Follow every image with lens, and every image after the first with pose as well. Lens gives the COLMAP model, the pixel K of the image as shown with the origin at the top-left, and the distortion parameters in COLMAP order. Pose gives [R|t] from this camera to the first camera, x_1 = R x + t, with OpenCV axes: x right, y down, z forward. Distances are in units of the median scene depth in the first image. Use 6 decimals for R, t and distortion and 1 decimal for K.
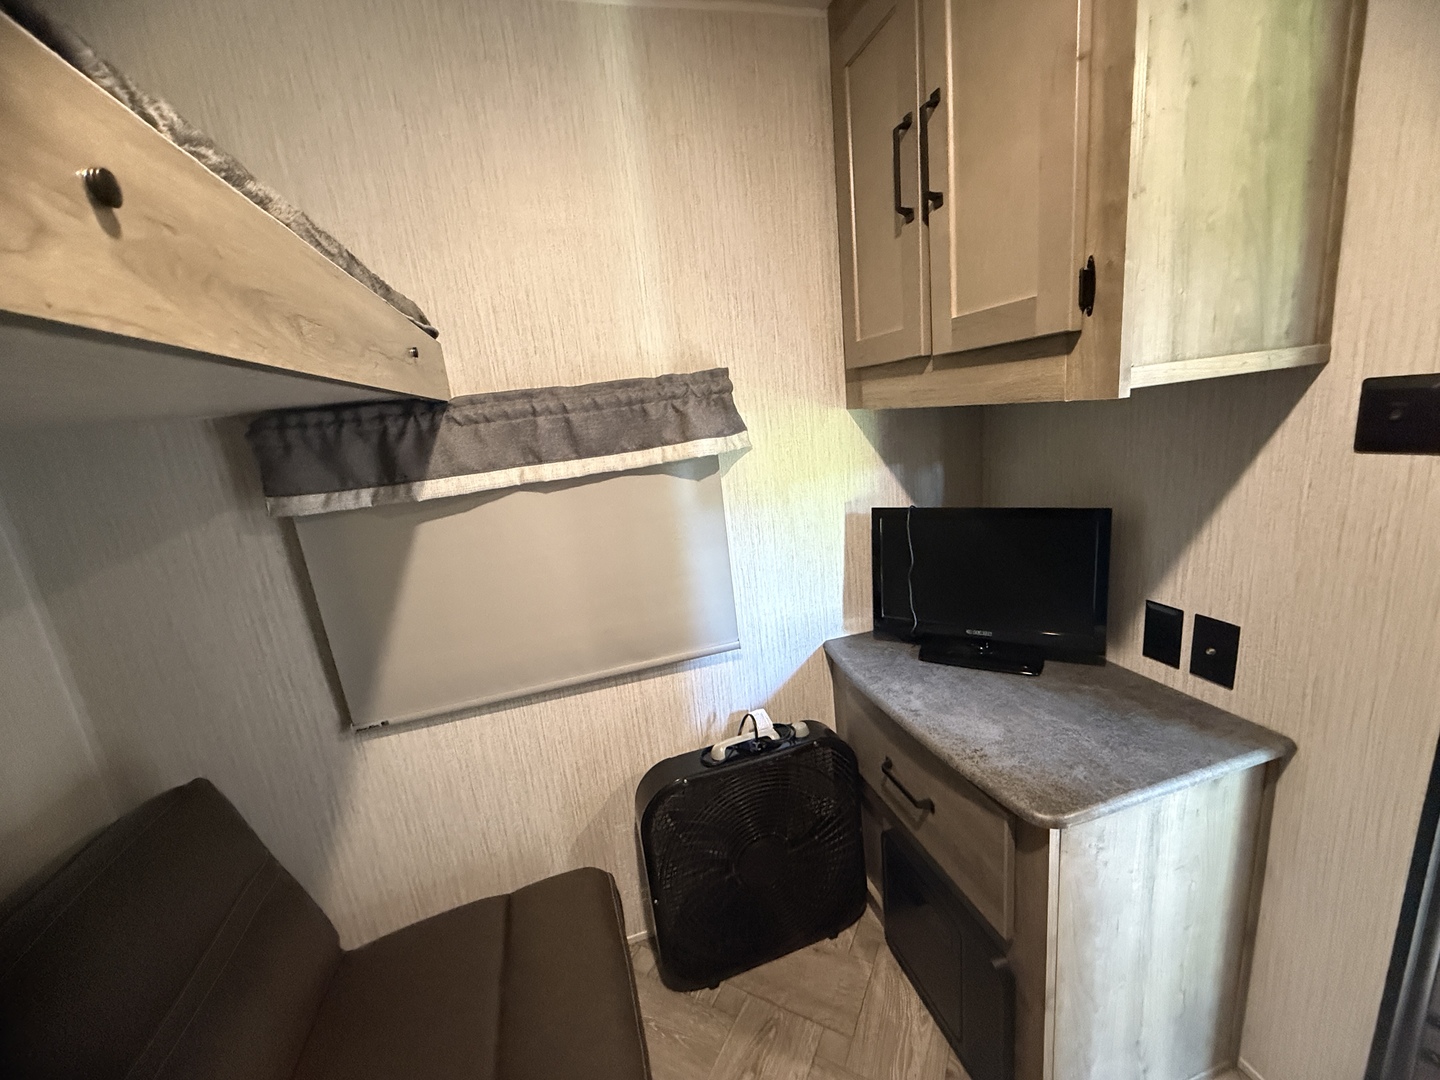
lens RADIAL K [[573.2, 0, 715.1], [0, 573.2, 538.1], [0, 0, 1]] dist [-0.001553, 0.000327]
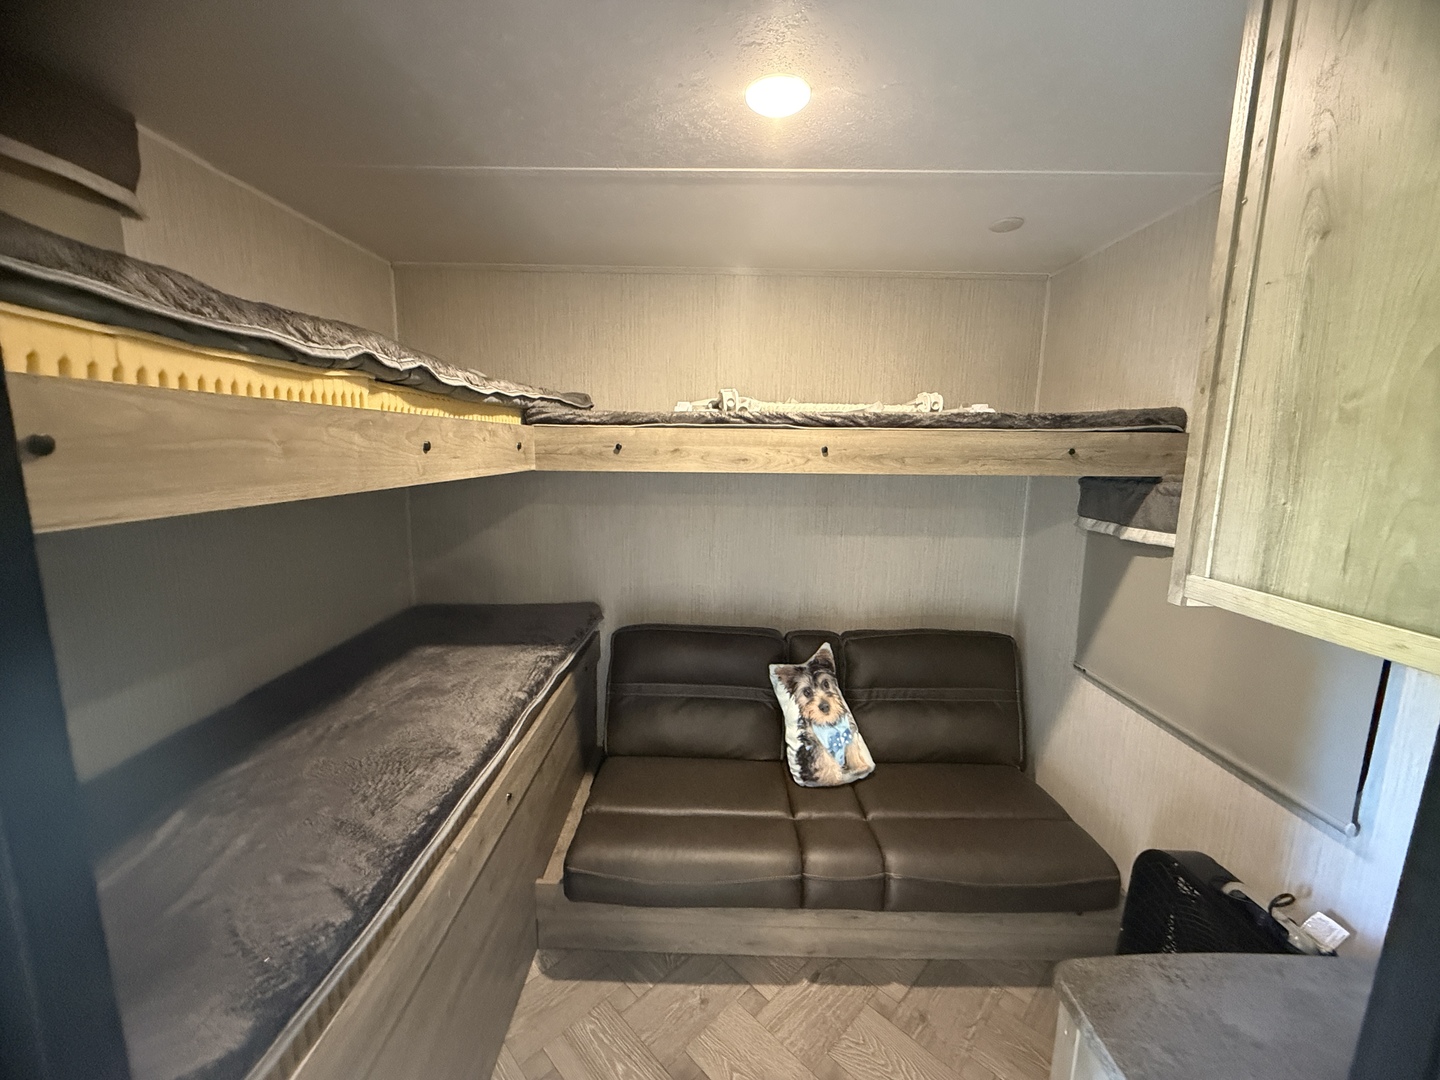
lens RADIAL K [[573.2, 0, 715.1], [0, 573.2, 538.1], [0, 0, 1]] dist [-0.001553, 0.000327]
pose [[-0.282750, 0.249248, -0.926244, 1.175852], [-0.200076, 0.929082, 0.311088, -0.325173], [0.938095, 0.273279, -0.212829, 0.342241]]
